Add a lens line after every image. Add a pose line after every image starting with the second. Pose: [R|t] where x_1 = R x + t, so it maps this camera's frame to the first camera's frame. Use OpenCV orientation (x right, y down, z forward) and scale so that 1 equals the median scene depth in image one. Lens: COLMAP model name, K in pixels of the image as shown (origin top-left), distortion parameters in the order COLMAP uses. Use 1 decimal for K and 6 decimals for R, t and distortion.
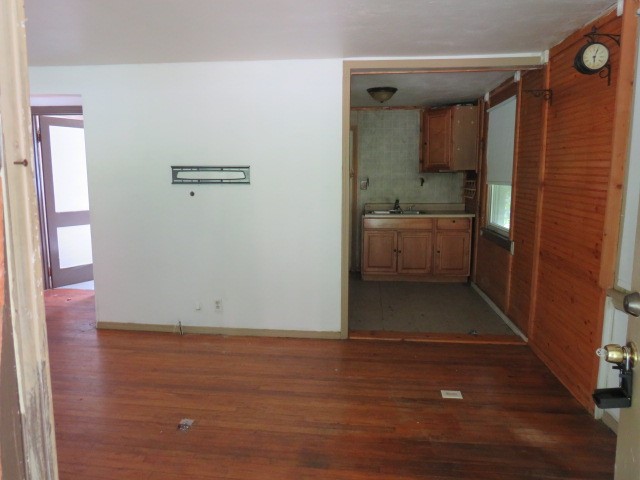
lens RADIAL K [[451.2, 0, 320.0], [0, 451.2, 240.0], [0, 0, 1]] dist [-0.002838, 0.002718]
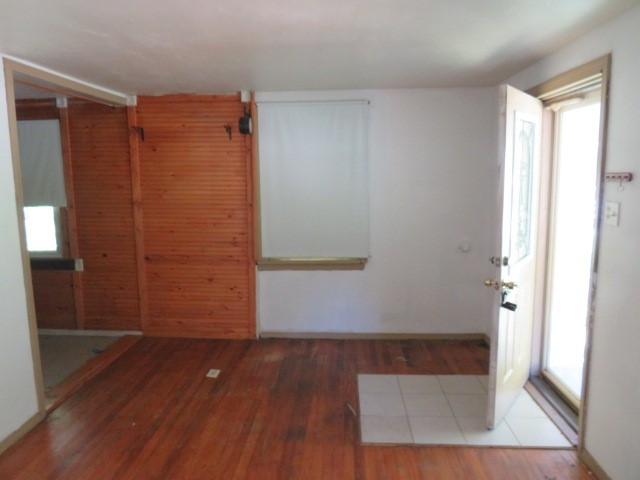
lens RADIAL K [[453.8, 0, 320.0], [0, 453.8, 240.0], [0, 0, 1]] dist [-0.059491, 0.000192]
pose [[-0.051591, -0.147387, 0.987732, -0.532303], [0.145184, 0.977435, 0.153434, -0.100356], [-0.988059, 0.151318, -0.029029, 0.400854]]
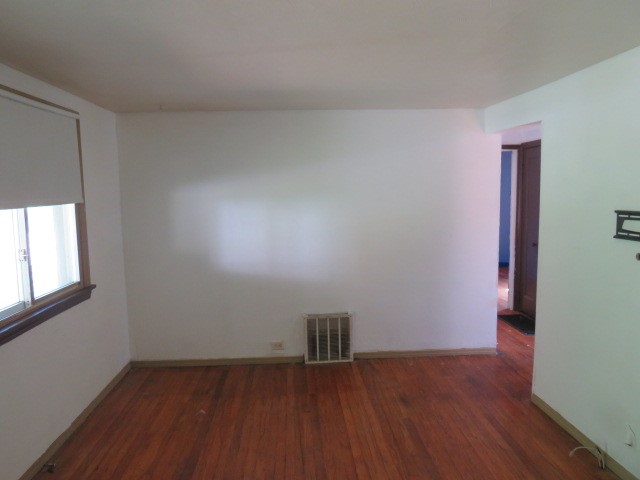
lens RADIAL K [[451.2, 0, 320.0], [0, 451.2, 240.0], [0, 0, 1]] dist [-0.002838, 0.002718]
pose [[0.199533, 0.101717, -0.974597, 0.168470], [-0.125398, 0.989071, 0.077555, -0.090629], [0.971834, 0.106738, 0.210107, 0.347990]]
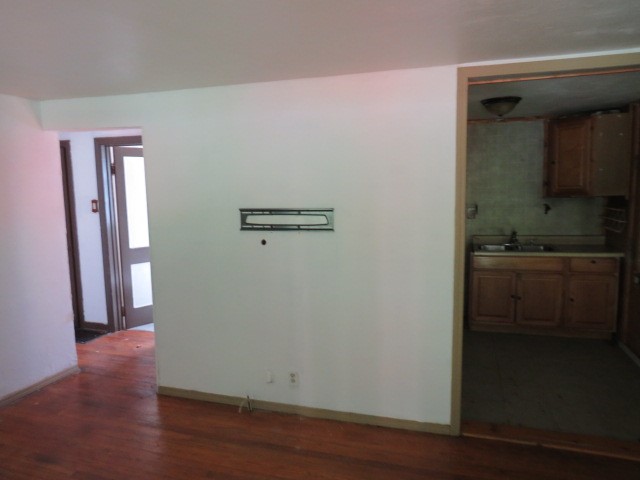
lens RADIAL K [[451.2, 0, 320.0], [0, 451.2, 240.0], [0, 0, 1]] dist [-0.002838, 0.002718]
pose [[0.980966, 0.008171, -0.194009, -0.019432], [-0.011433, 0.999811, -0.015700, -0.072824], [0.193845, 0.017619, 0.980874, 0.168915]]
